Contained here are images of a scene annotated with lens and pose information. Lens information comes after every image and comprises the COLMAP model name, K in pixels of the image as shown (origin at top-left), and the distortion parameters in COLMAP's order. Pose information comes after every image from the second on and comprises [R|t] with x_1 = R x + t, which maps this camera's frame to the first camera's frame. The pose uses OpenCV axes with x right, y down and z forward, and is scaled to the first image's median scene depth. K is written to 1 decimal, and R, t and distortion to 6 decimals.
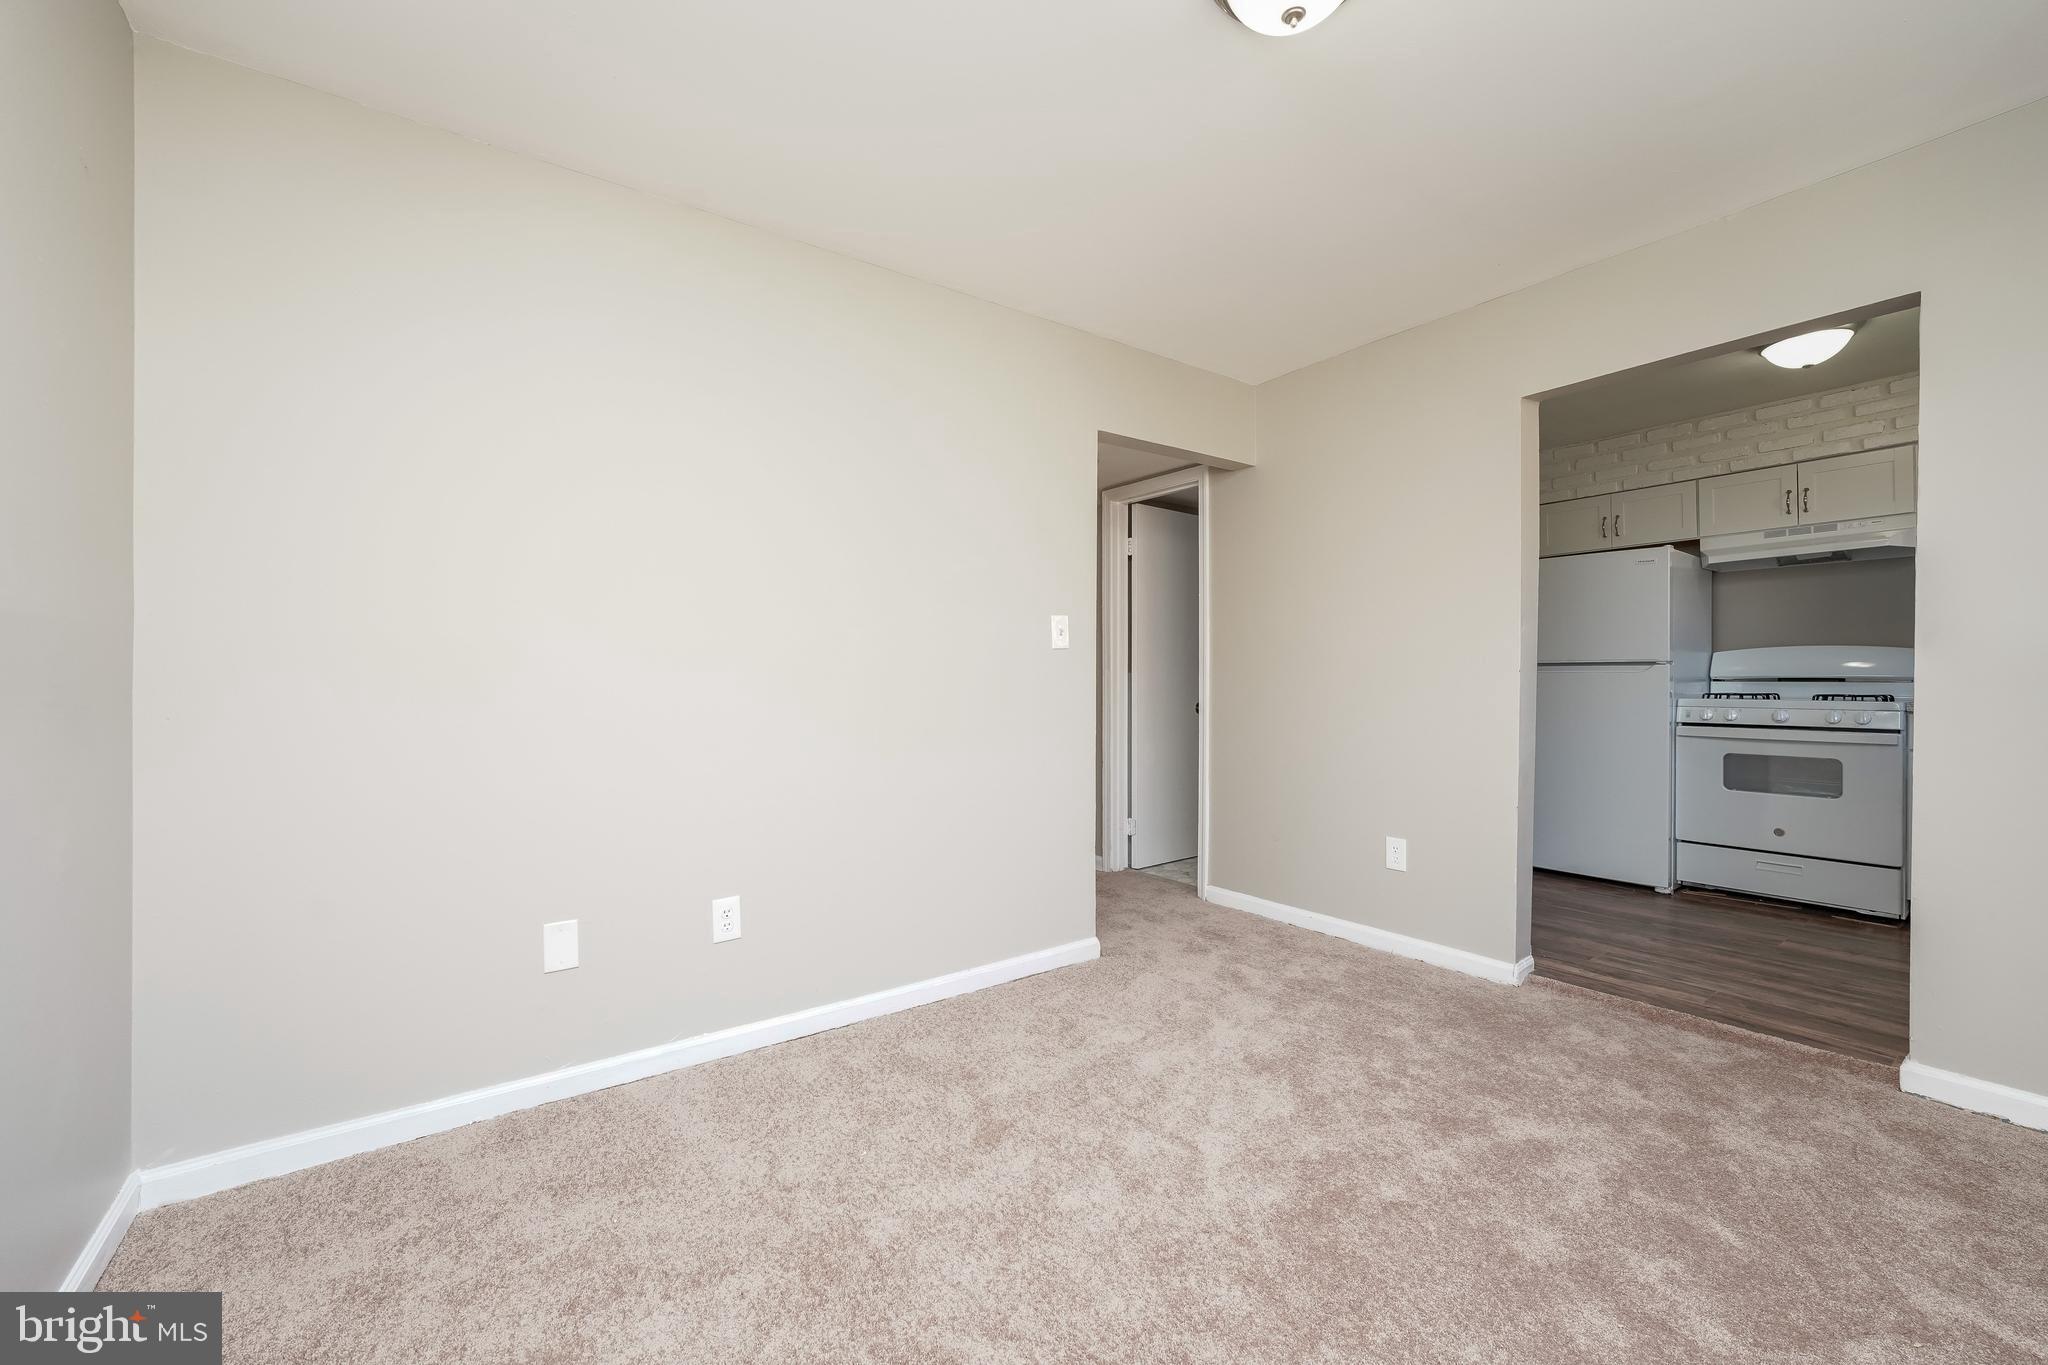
lens RADIAL K [[812.5, 0, 1004.2], [0, 812.5, 681.4], [0, 0, 1]] dist [-0.010062, 0.000092]
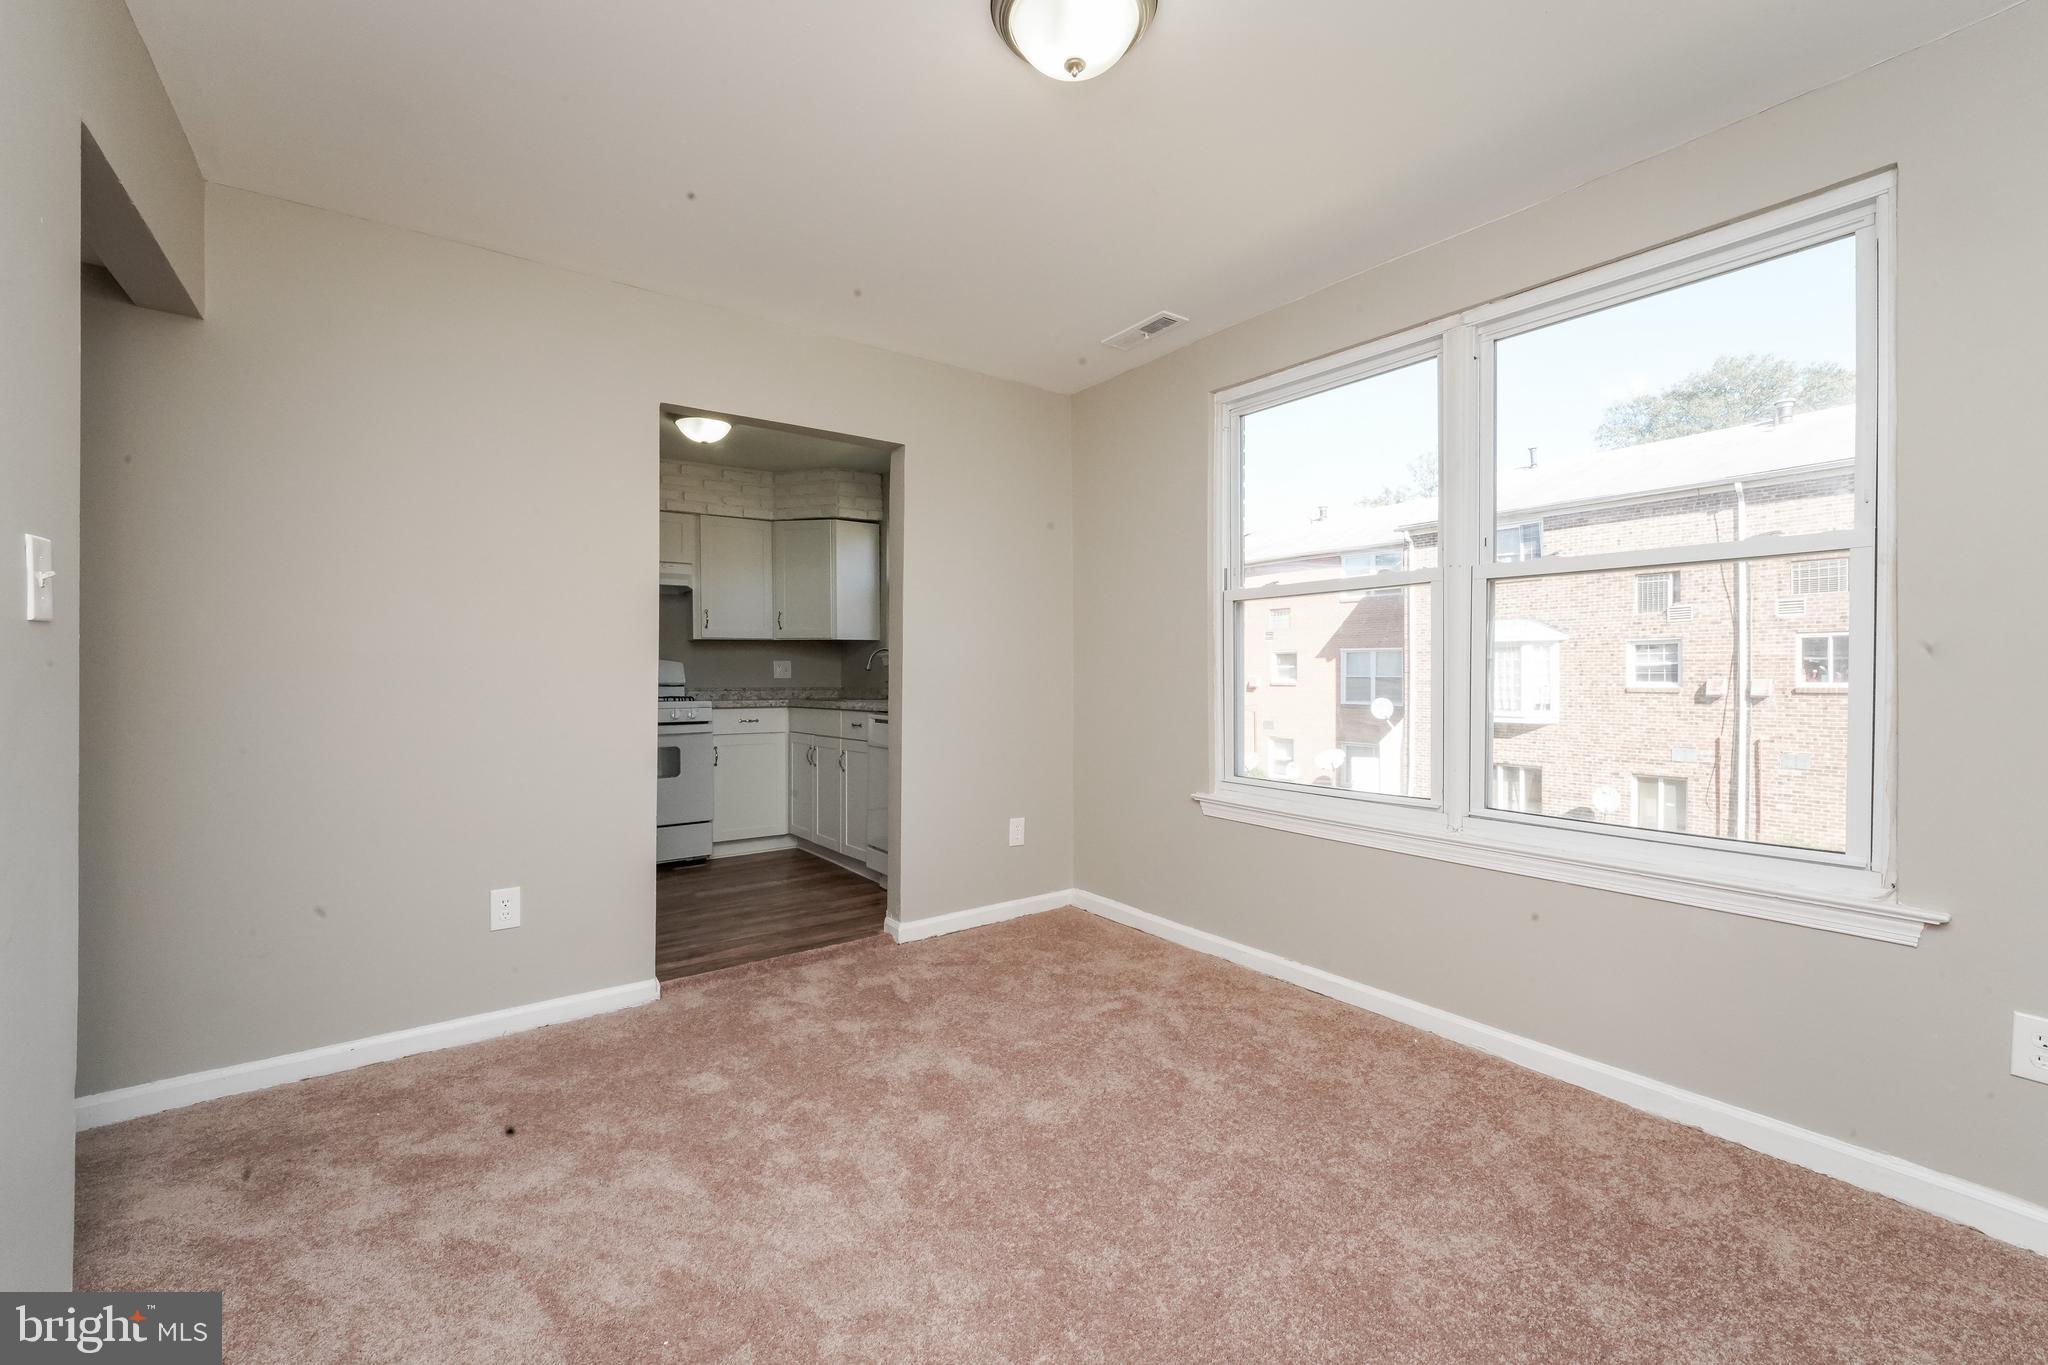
lens RADIAL K [[830.2, 0, 1024.0], [0, 830.2, 682.5], [0, 0, 1]] dist [-0.005909, 0.001032]
pose [[-0.026322, -0.003659, 0.999647, -0.322590], [0.009596, 0.999946, 0.003912, -0.006201], [-0.999607, 0.009695, -0.026286, 0.489130]]
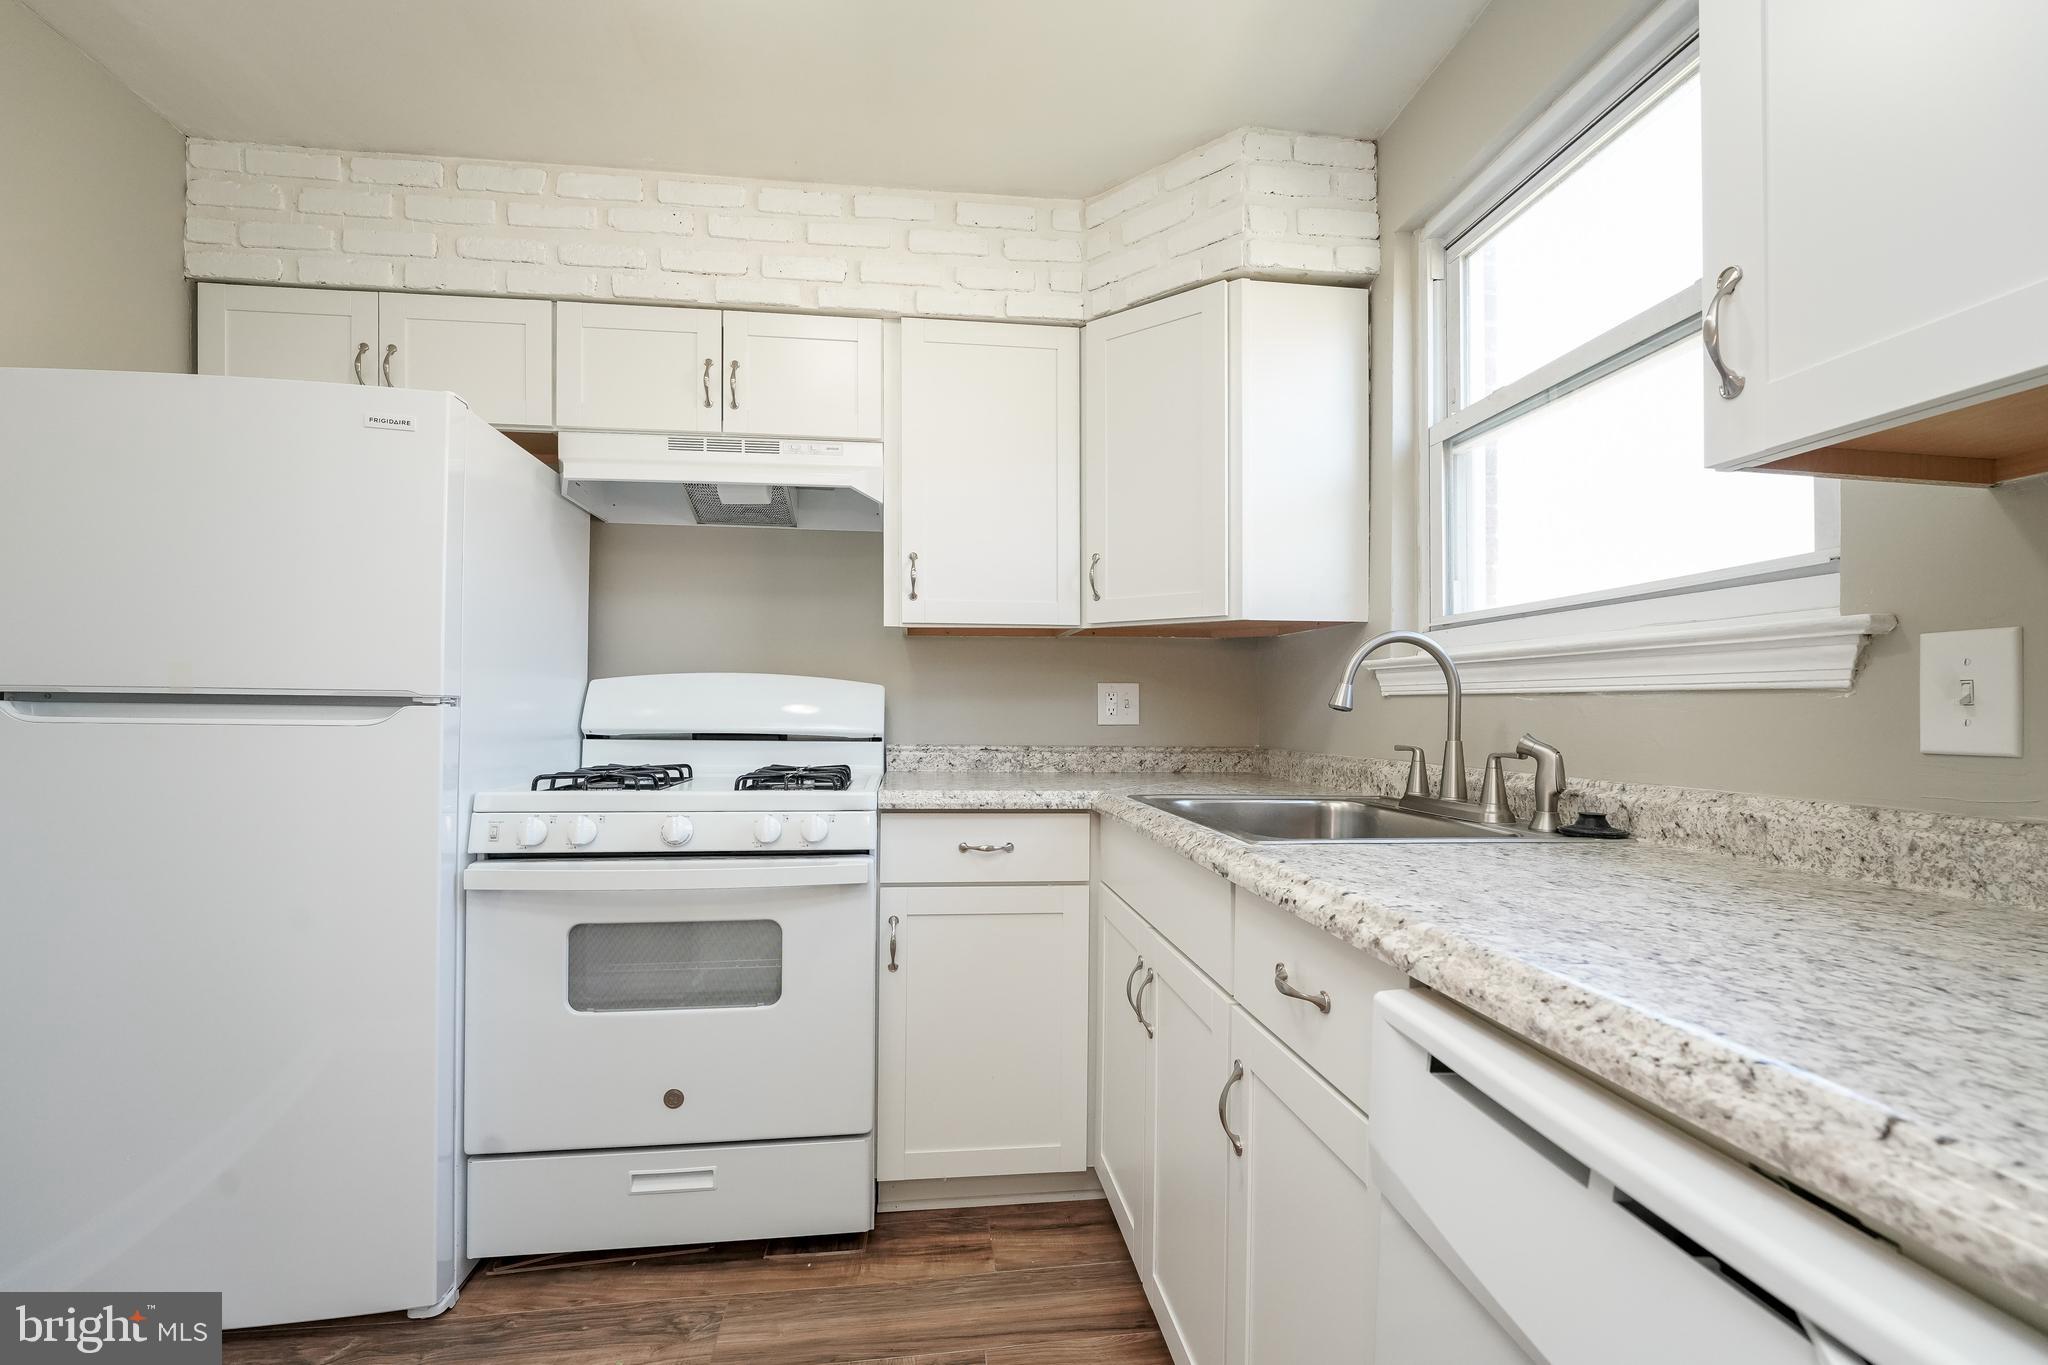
lens RADIAL K [[857.4, 0, 1028.7], [0, 857.4, 707.1], [0, 0, 1]] dist [-0.007514, 0.000249]
pose [[0.464123, 0.012731, 0.885679, 0.686806], [-0.003940, 0.999916, -0.012308, -0.018668], [-0.885762, 0.002223, 0.464135, 0.661464]]
